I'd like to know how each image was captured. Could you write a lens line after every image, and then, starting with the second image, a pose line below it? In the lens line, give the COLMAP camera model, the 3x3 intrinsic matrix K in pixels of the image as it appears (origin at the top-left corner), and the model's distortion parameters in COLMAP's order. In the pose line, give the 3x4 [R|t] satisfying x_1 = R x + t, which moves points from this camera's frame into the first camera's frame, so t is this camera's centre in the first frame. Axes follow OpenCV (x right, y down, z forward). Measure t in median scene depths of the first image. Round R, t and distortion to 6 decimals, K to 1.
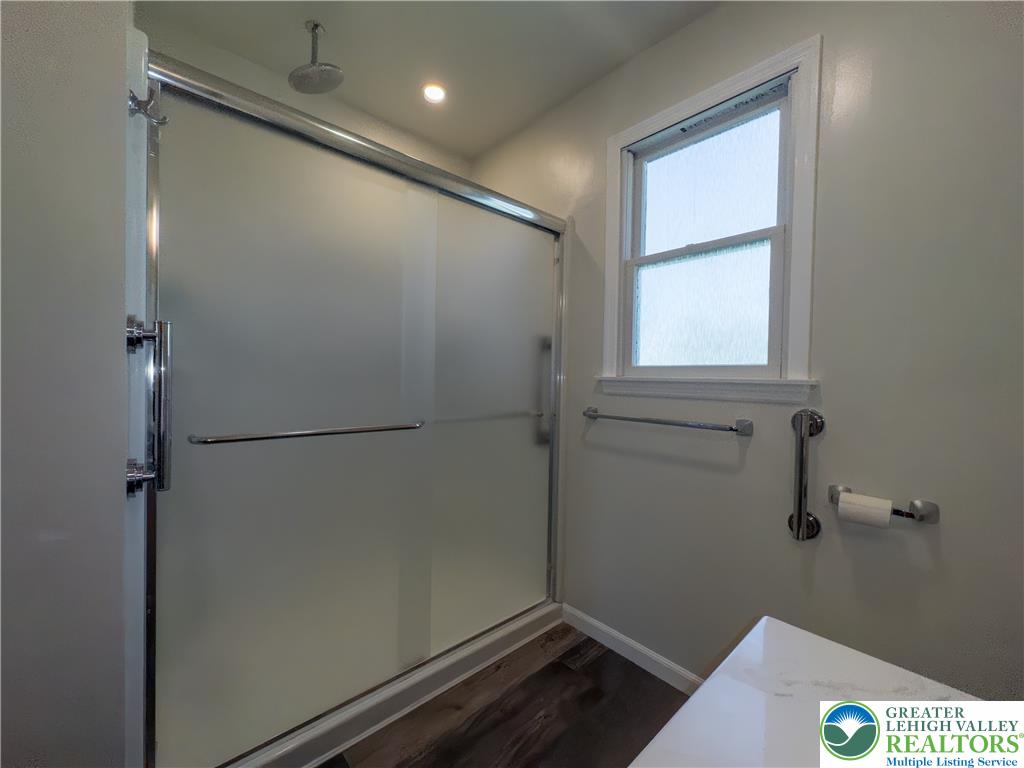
lens RADIAL K [[406.4, 0, 513.9], [0, 406.4, 384.8], [0, 0, 1]] dist [-0.001674, -0.000153]
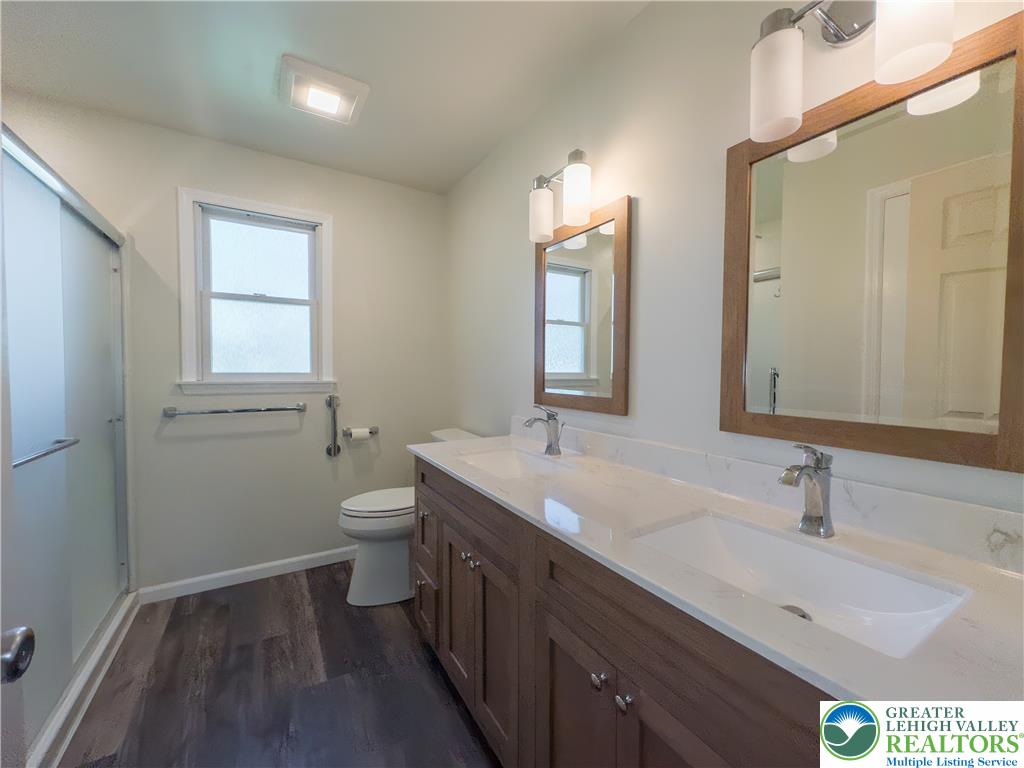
lens RADIAL K [[406.4, 0, 513.1], [0, 406.4, 381.4], [0, 0, 1]] dist [-0.001674, -0.000153]
pose [[0.192779, -0.052652, 0.979829, -0.901842], [0.008590, 0.998612, 0.051971, -0.085753], [-0.981205, -0.001602, 0.192964, -0.243632]]
